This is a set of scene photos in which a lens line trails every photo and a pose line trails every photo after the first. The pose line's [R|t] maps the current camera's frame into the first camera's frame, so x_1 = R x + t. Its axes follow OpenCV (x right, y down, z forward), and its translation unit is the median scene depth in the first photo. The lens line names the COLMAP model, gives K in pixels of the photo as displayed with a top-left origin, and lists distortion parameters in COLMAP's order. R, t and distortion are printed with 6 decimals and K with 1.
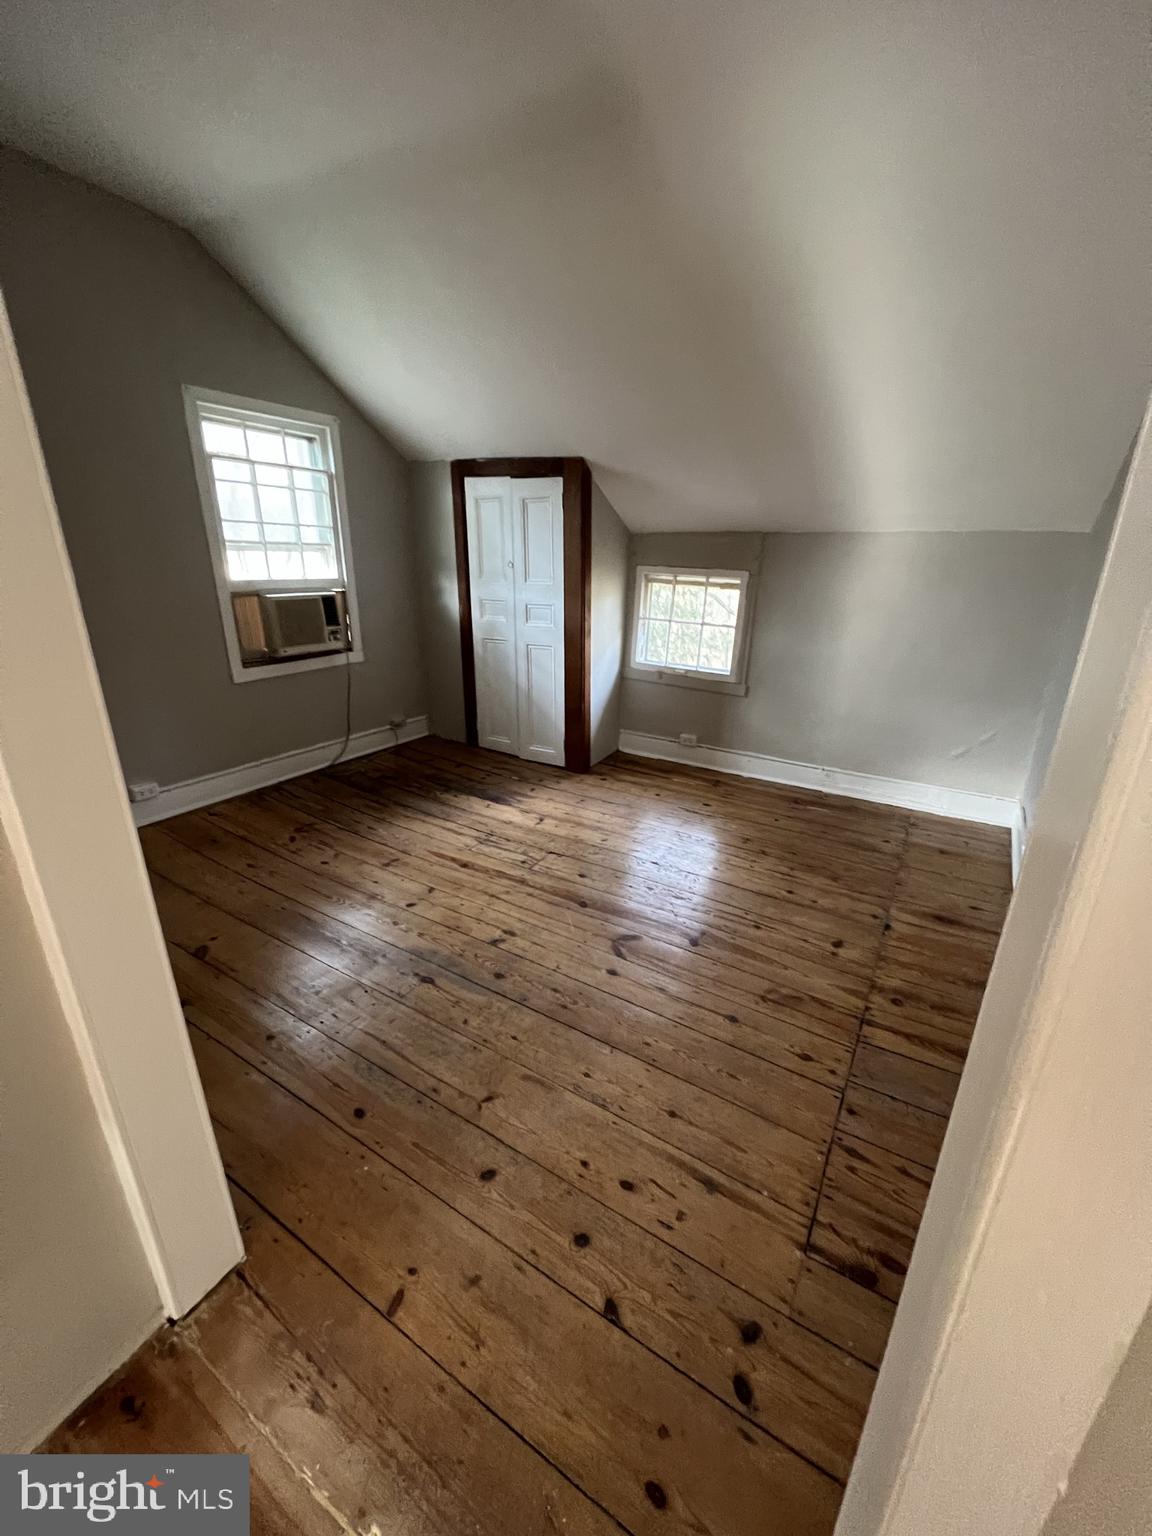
lens RADIAL K [[620.3, 0, 575.4], [0, 620.3, 764.9], [0, 0, 1]] dist [-0.001419, -0.000110]
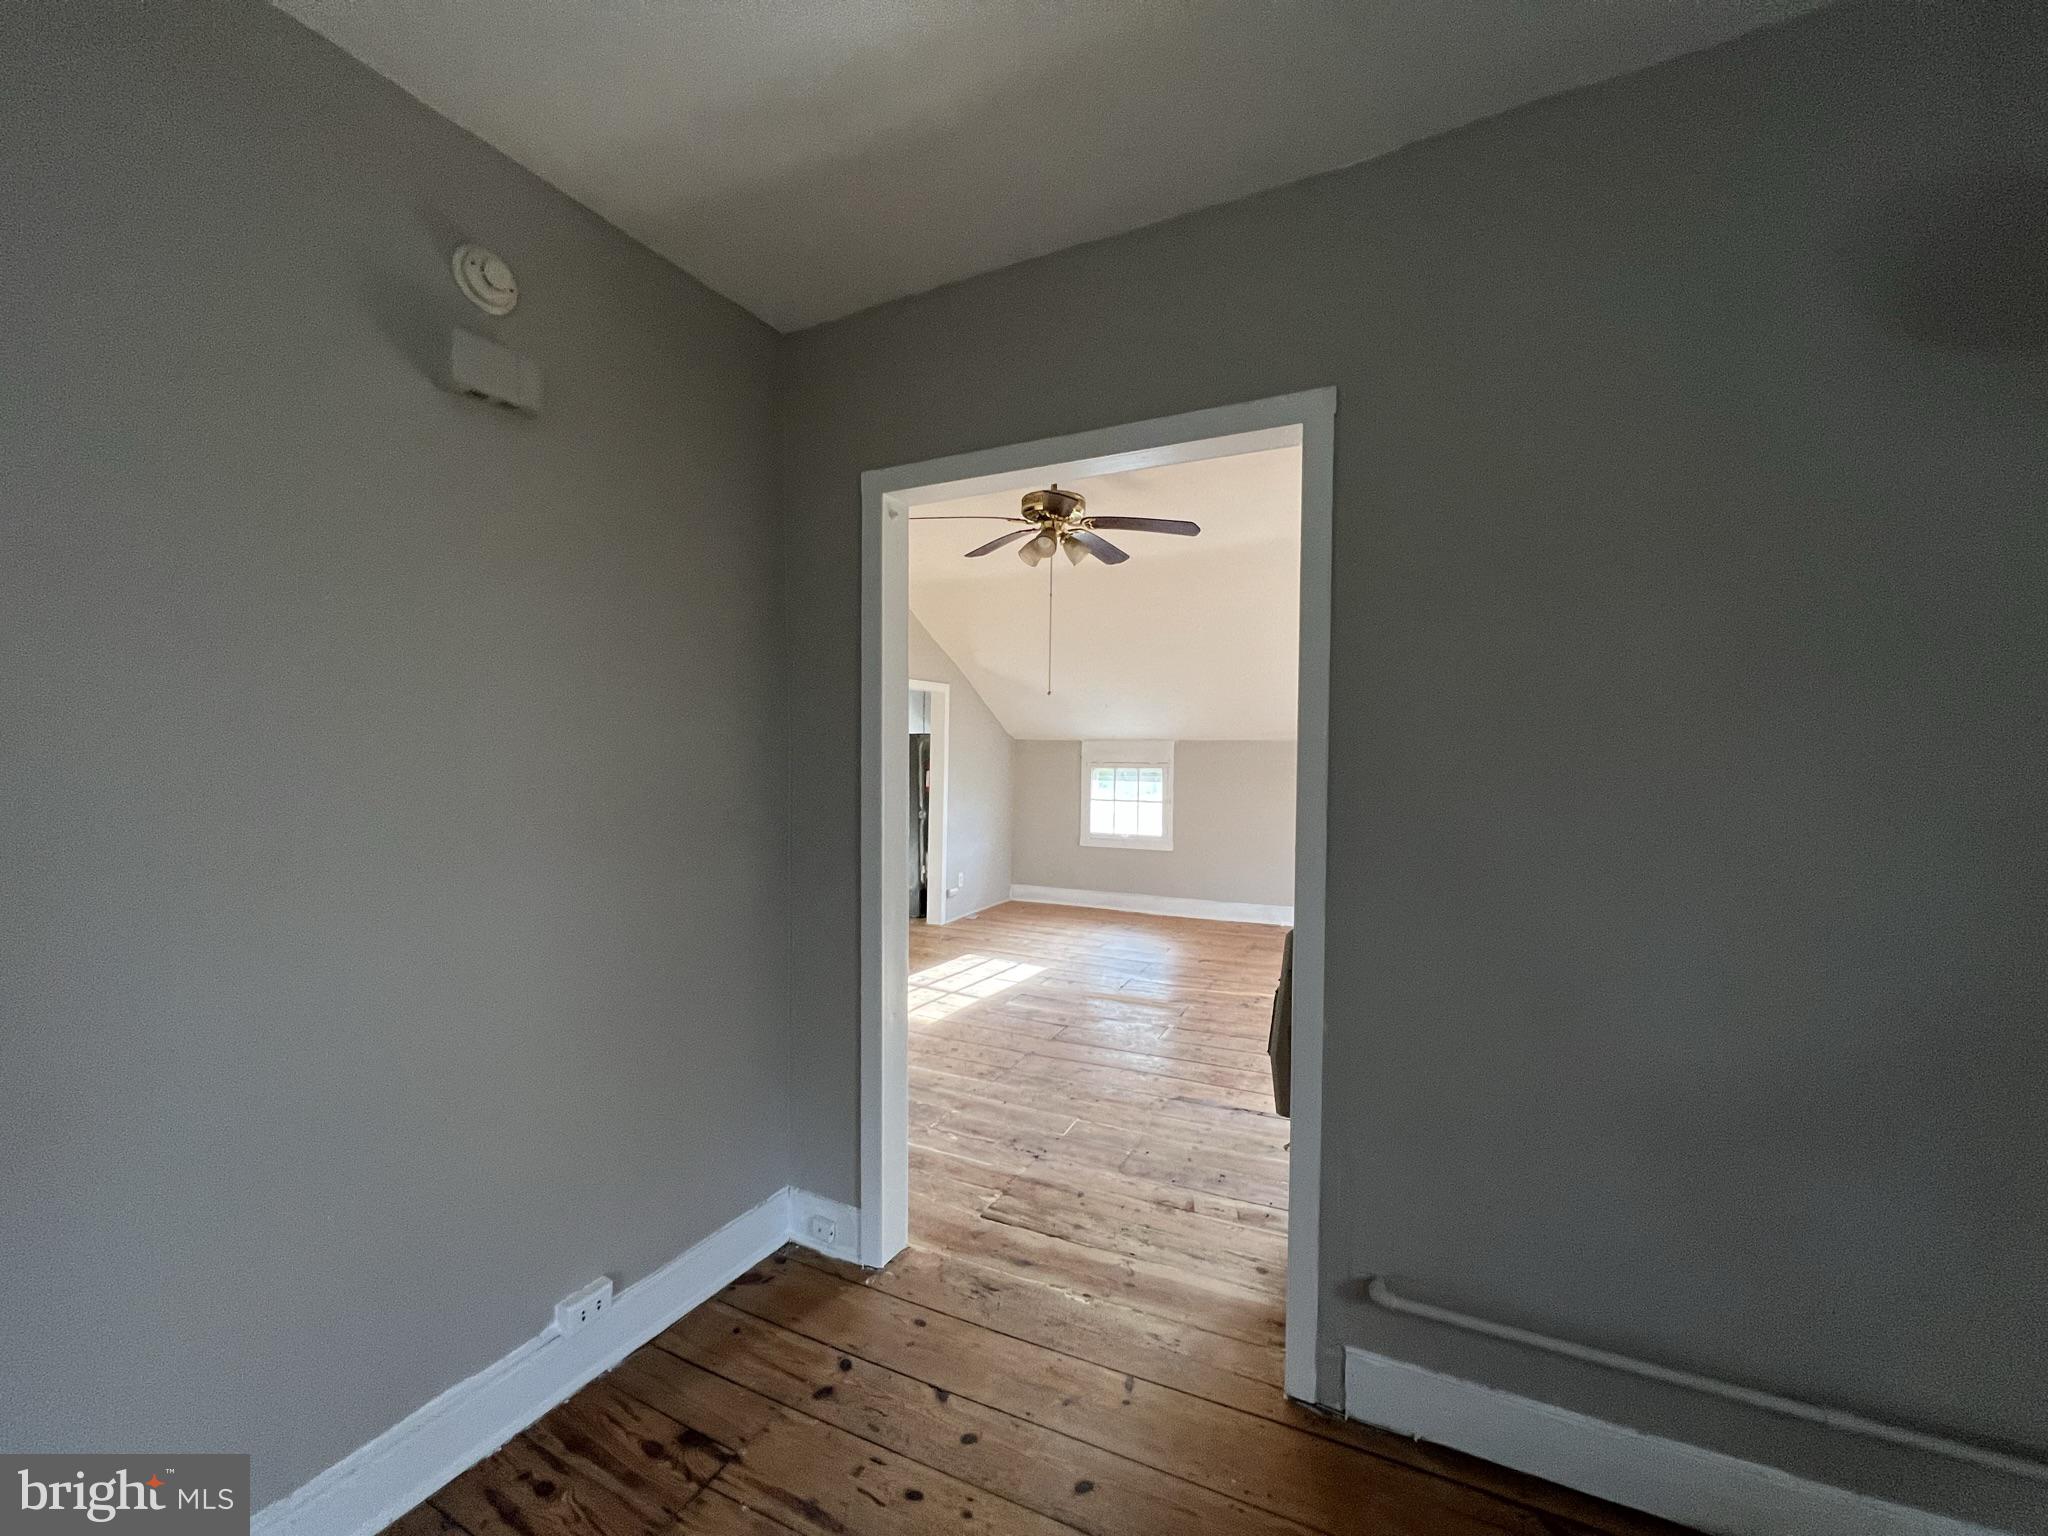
lens RADIAL K [[827.1, 0, 1030.2], [0, 827.1, 763.3], [0, 0, 1]] dist [-0.001419, -0.000110]
pose [[-0.995360, -0.012363, -0.095421, 0.019753], [-0.043803, 0.941210, 0.334971, -0.255472], [0.085670, 0.337596, -0.937384, 0.712858]]
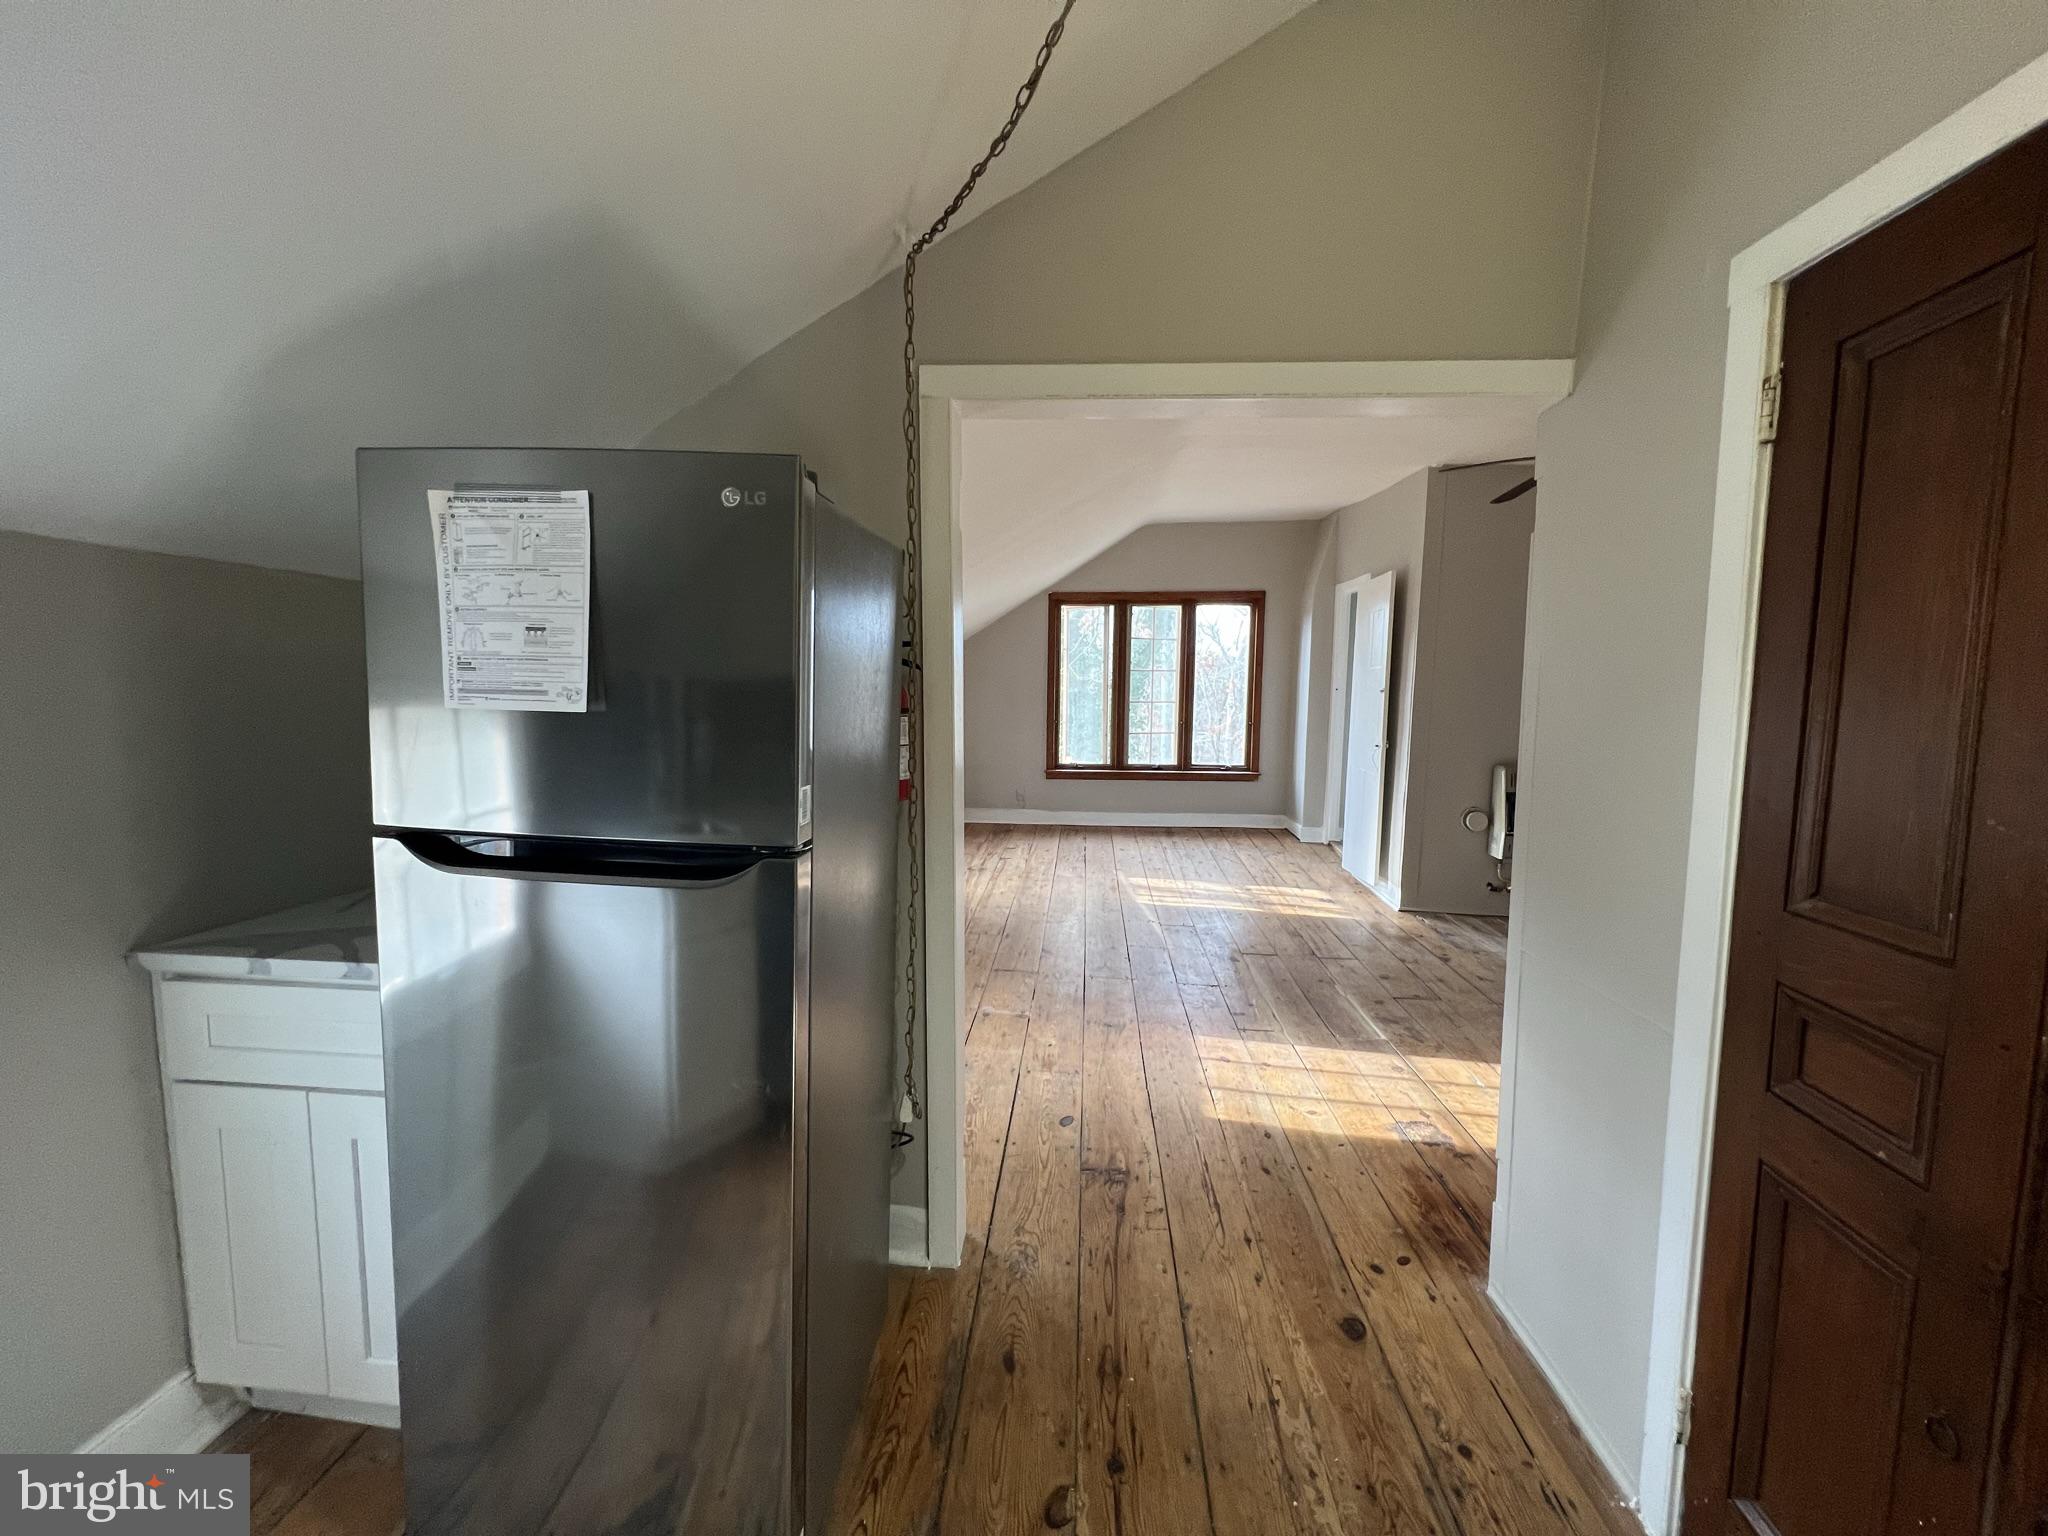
lens RADIAL K [[827.1, 0, 1019.1], [0, 827.1, 770.0], [0, 0, 1]] dist [-0.001419, -0.000110]
pose [[0.455932, 0.089100, -0.885543, 0.532271], [-0.299420, 0.952336, -0.058340, 0.472678], [0.838137, 0.291748, 0.460879, -1.310828]]
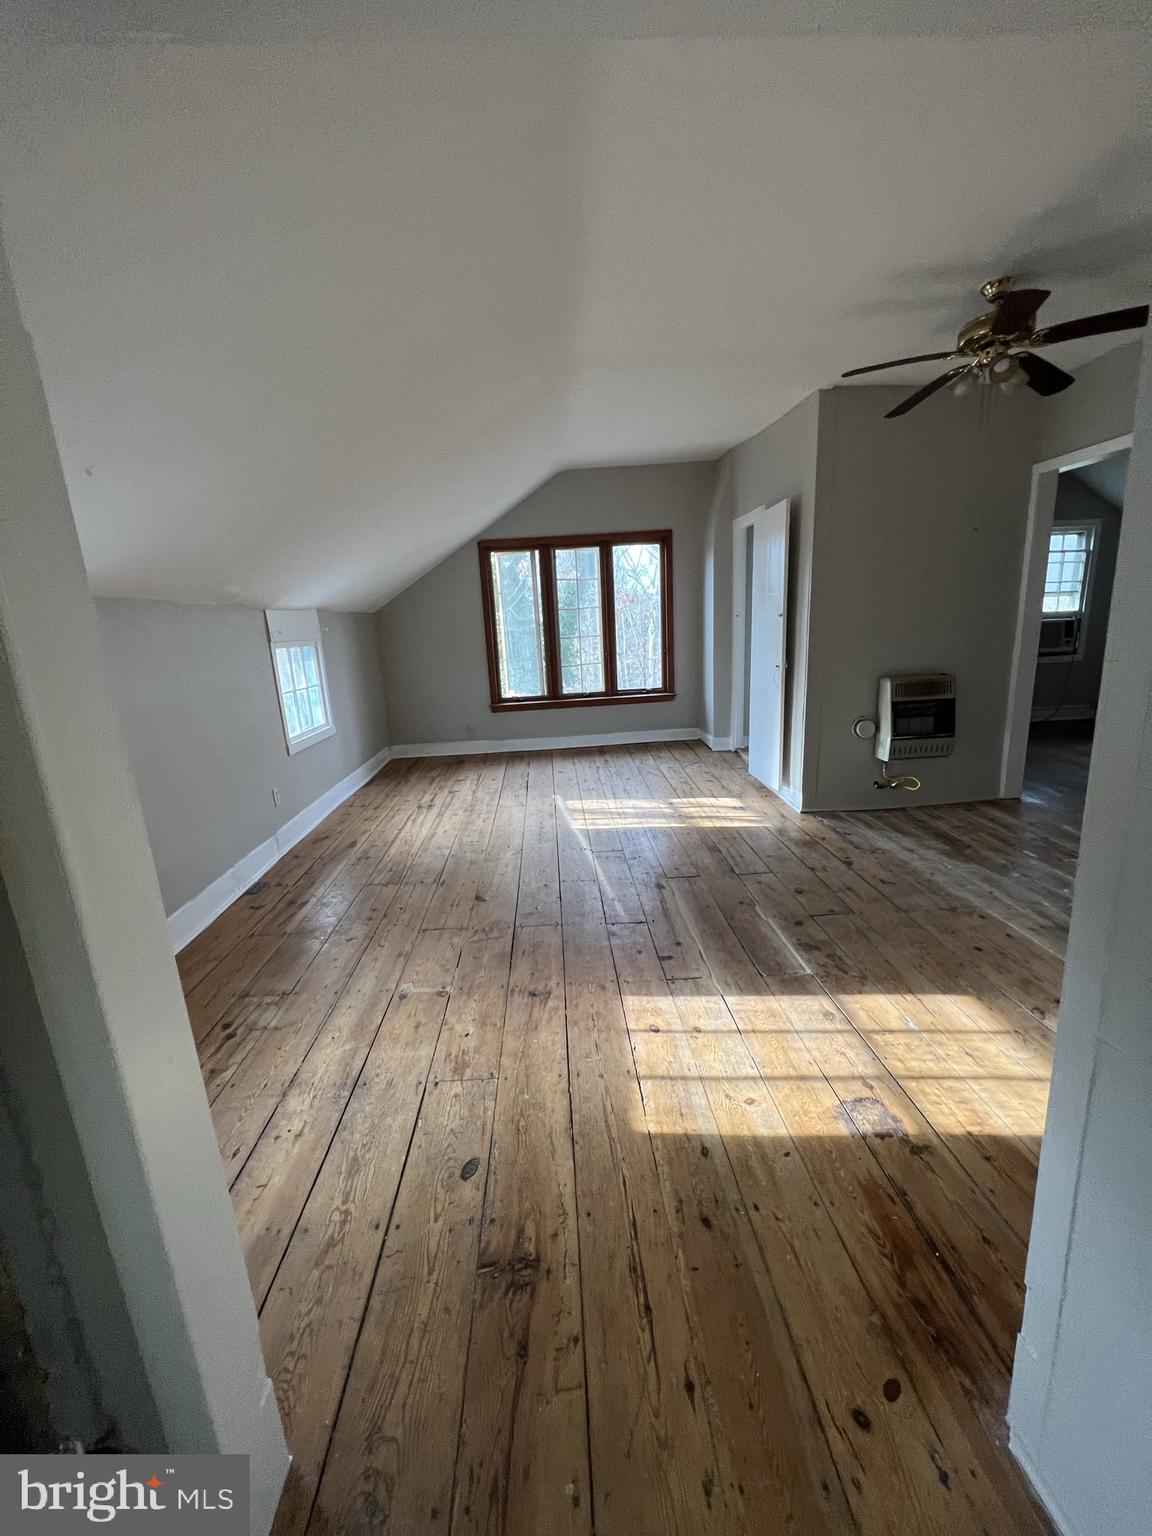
lens RADIAL K [[620.3, 0, 576.8], [0, 620.3, 773.2], [0, 0, 1]] dist [-0.001419, -0.000110]
pose [[0.568837, 0.160332, -0.806671, 0.298280], [-0.218588, 0.975011, 0.039650, 0.394587], [0.792871, 0.153774, 0.589669, -1.100153]]
